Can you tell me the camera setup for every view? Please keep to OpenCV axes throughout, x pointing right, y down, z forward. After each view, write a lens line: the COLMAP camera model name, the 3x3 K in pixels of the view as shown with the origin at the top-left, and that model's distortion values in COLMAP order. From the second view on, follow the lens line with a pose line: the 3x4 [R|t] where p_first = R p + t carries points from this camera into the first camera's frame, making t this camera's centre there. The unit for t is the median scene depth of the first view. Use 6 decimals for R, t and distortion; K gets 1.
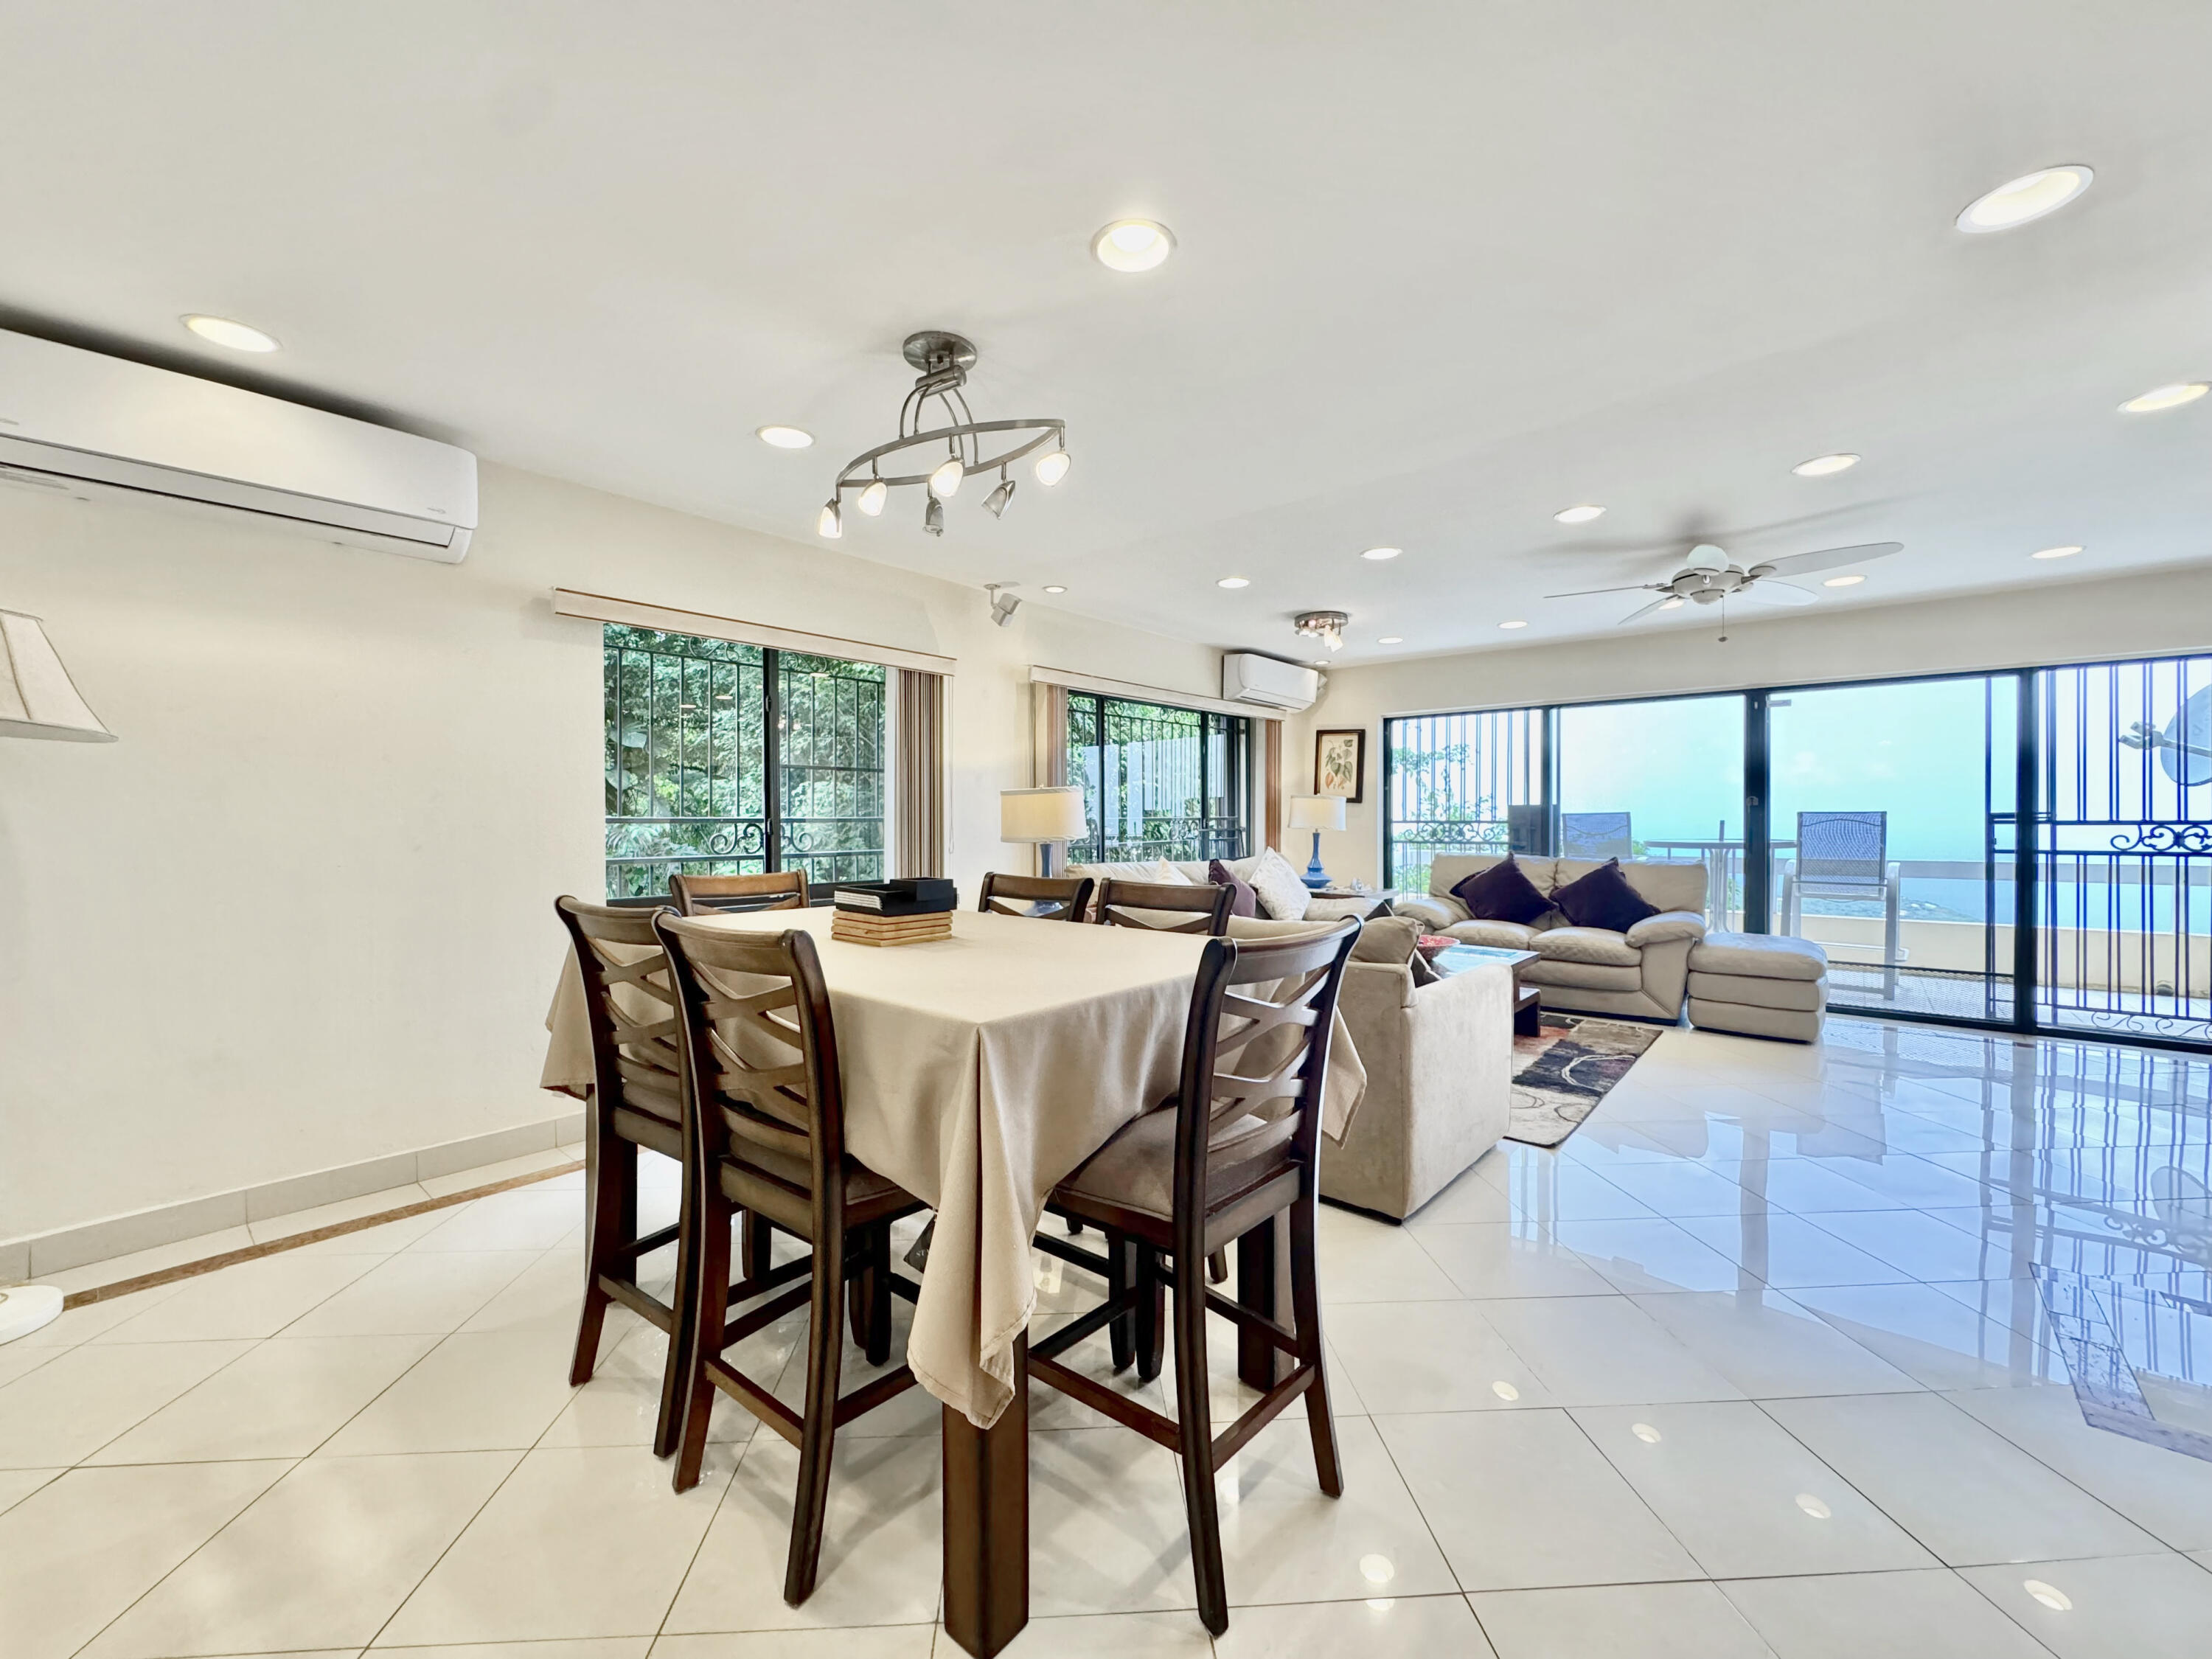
lens RADIAL K [[883.2, 0, 1104.6], [0, 883.2, 821.5], [0, 0, 1]] dist [0.003309, 0.000106]
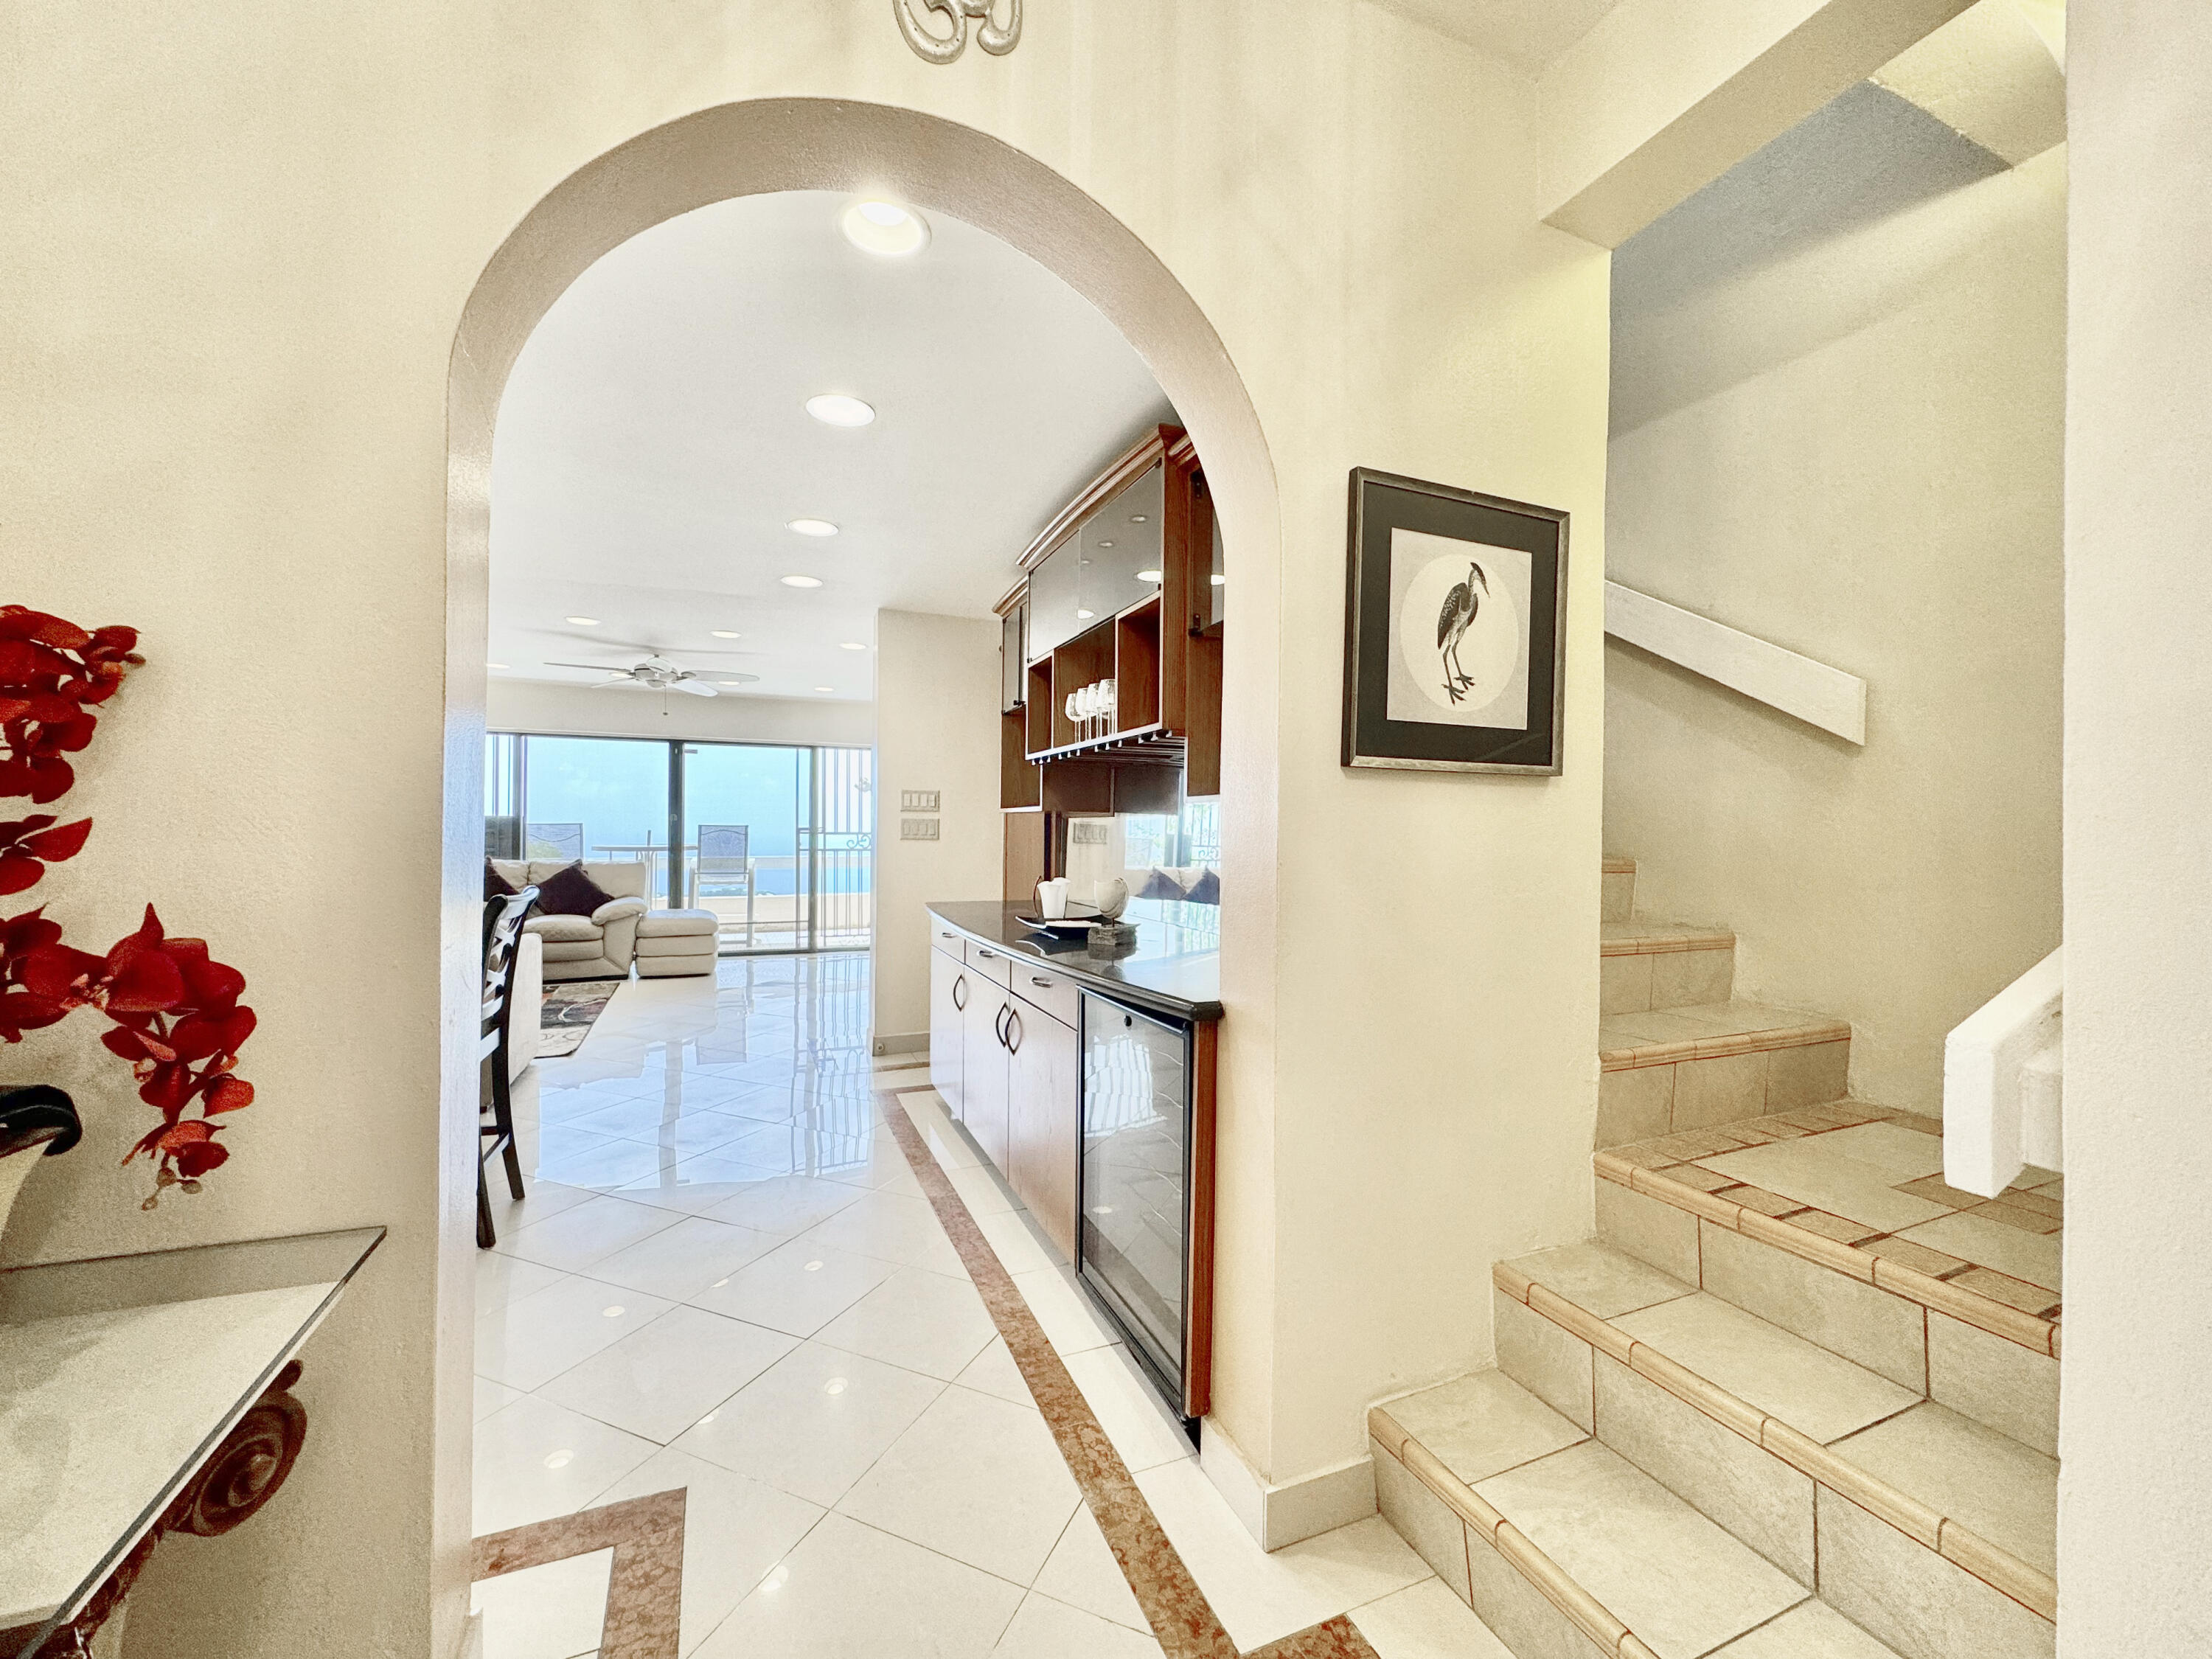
lens RADIAL K [[883.2, 0, 1108.9], [0, 883.2, 834.5], [0, 0, 1]] dist [0.003309, 0.000106]
pose [[0.431371, 0.005018, 0.902161, -0.272165], [-0.001245, 0.999987, -0.004967, 0.011183], [-0.902174, 0.001020, 0.431372, -0.269261]]
